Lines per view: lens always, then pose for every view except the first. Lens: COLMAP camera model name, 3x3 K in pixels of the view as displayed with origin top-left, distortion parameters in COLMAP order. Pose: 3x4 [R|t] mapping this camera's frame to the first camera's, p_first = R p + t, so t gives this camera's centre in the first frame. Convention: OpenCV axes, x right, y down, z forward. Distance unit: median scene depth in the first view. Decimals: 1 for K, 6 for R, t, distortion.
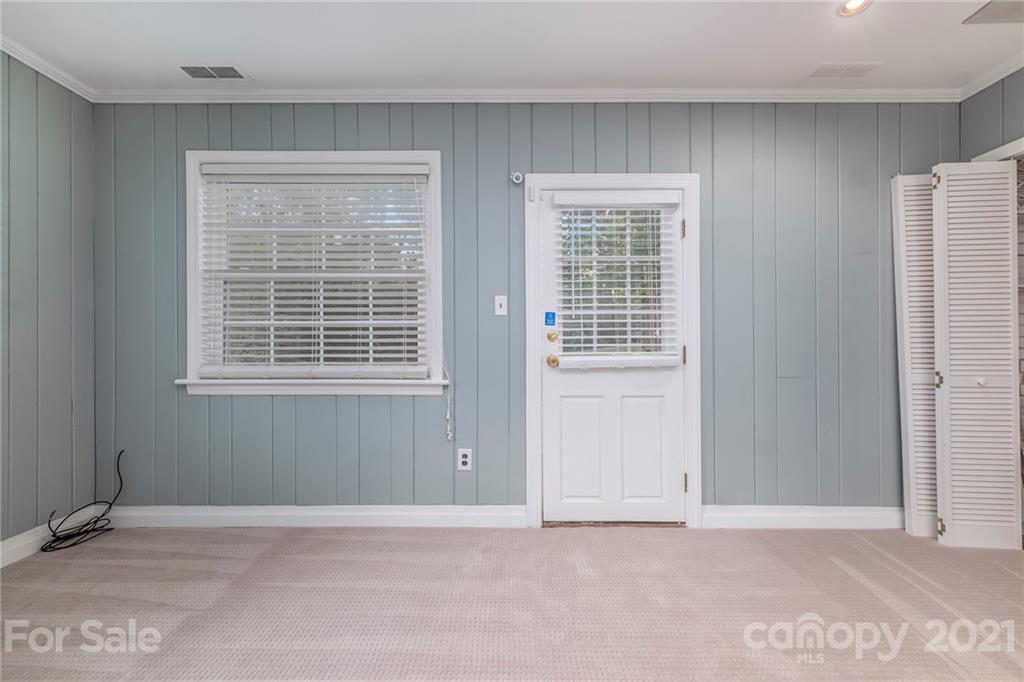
lens RADIAL K [[452.4, 0, 513.6], [0, 452.4, 326.8], [0, 0, 1]] dist [0.001406, -0.000908]
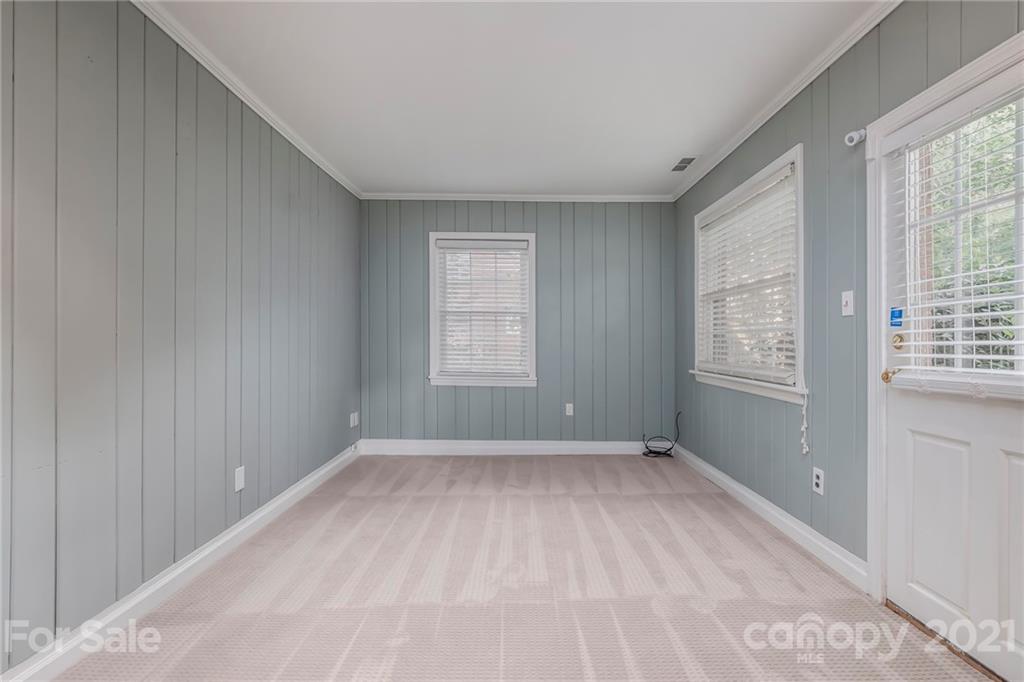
lens RADIAL K [[452.4, 0, 514.1], [0, 452.4, 340.3], [0, 0, 1]] dist [0.001406, -0.000908]
pose [[0.016719, -0.002491, -0.999857, 0.778039], [0.005477, 0.999982, -0.002400, 0.016880], [0.999845, -0.005436, 0.016732, 0.395624]]
